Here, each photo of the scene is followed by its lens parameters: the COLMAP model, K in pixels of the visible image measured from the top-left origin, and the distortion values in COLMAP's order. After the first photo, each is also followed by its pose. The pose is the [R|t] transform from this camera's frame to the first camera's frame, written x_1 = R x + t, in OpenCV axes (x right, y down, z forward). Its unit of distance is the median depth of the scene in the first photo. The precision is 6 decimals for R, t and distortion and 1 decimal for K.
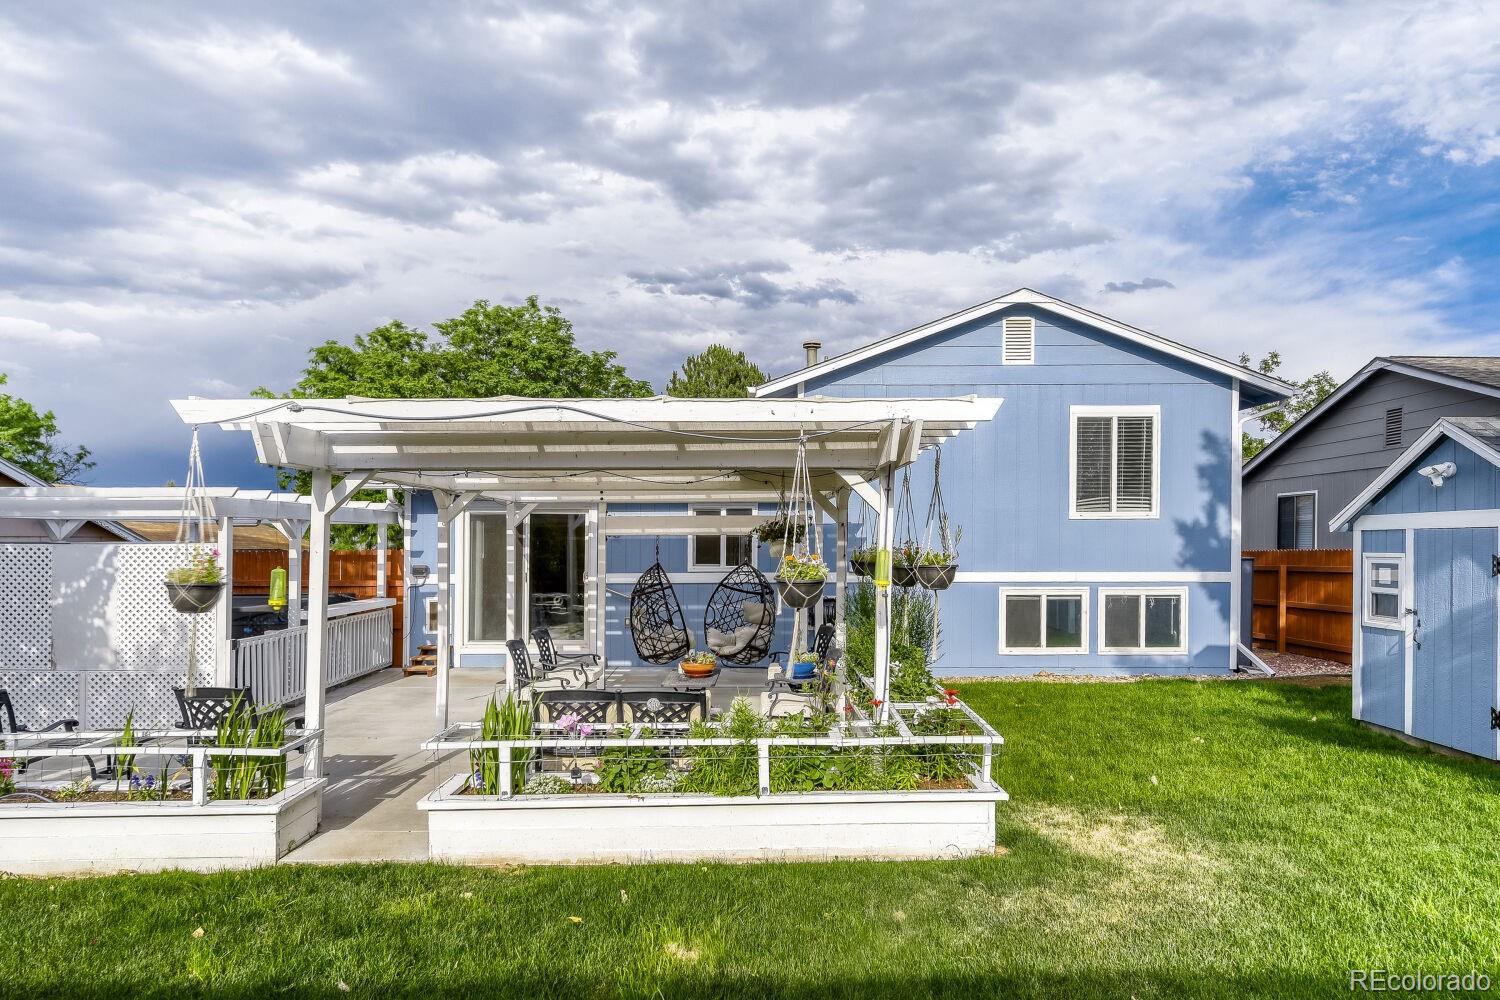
lens RADIAL K [[907.2, 0, 752.0], [0, 907.2, 543.4], [0, 0, 1]] dist [0.006140, 0.000269]
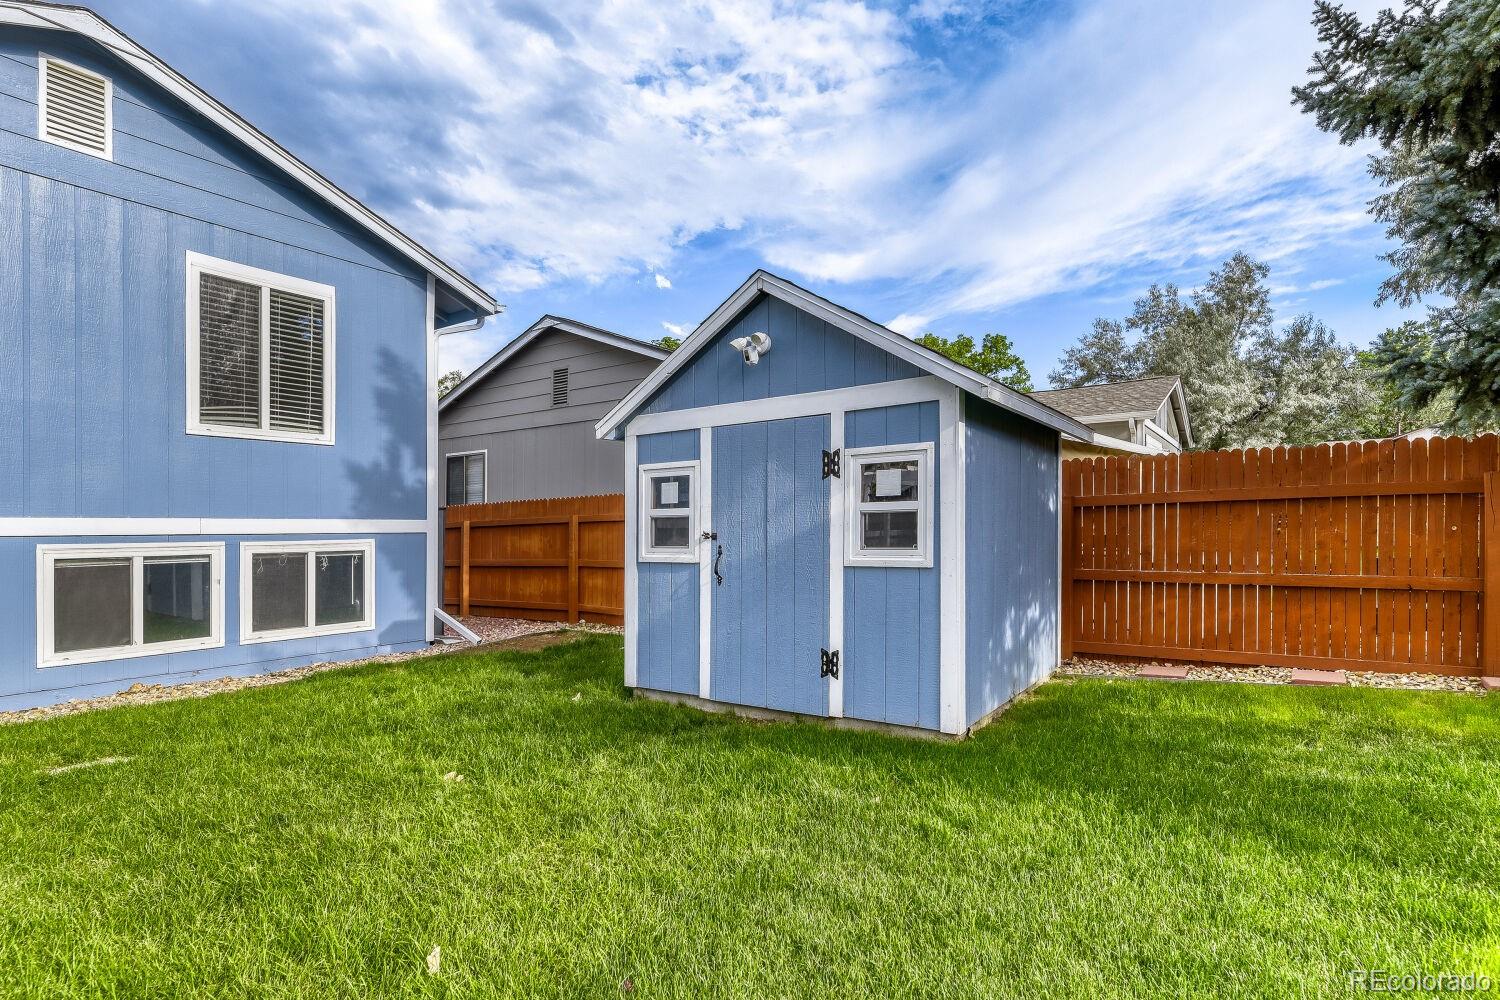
lens RADIAL K [[742.1, 0, 744.1], [0, 742.1, 533.7], [0, 0, 1]] dist [-0.000724, 0.000506]
pose [[0.567031, -0.004867, 0.823682, 0.149910], [0.011146, 0.999936, -0.001765, 0.048222], [-0.823621, 0.010182, 0.567049, 0.405344]]
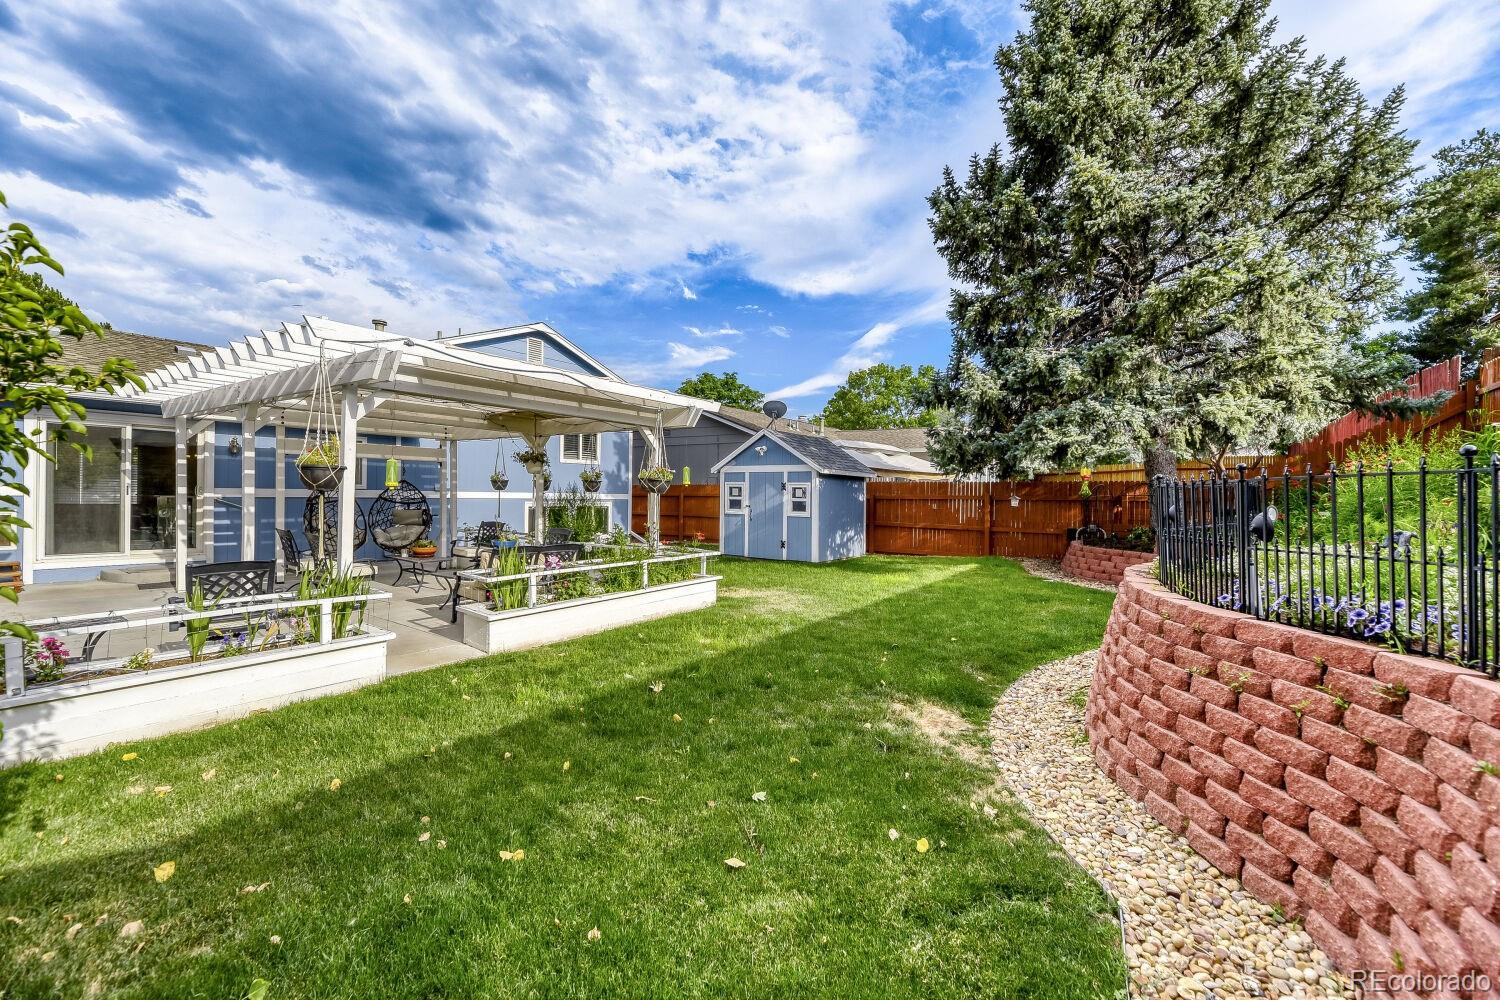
lens RADIAL K [[619.0, 0, 748.5], [0, 619.0, 503.2], [0, 0, 1]] dist [-0.006340, -0.000525]
pose [[0.583435, 0.001166, 0.812159, -0.410587], [-0.018105, 0.999769, 0.011571, 0.031081], [-0.811958, -0.021455, 0.583321, 0.014134]]
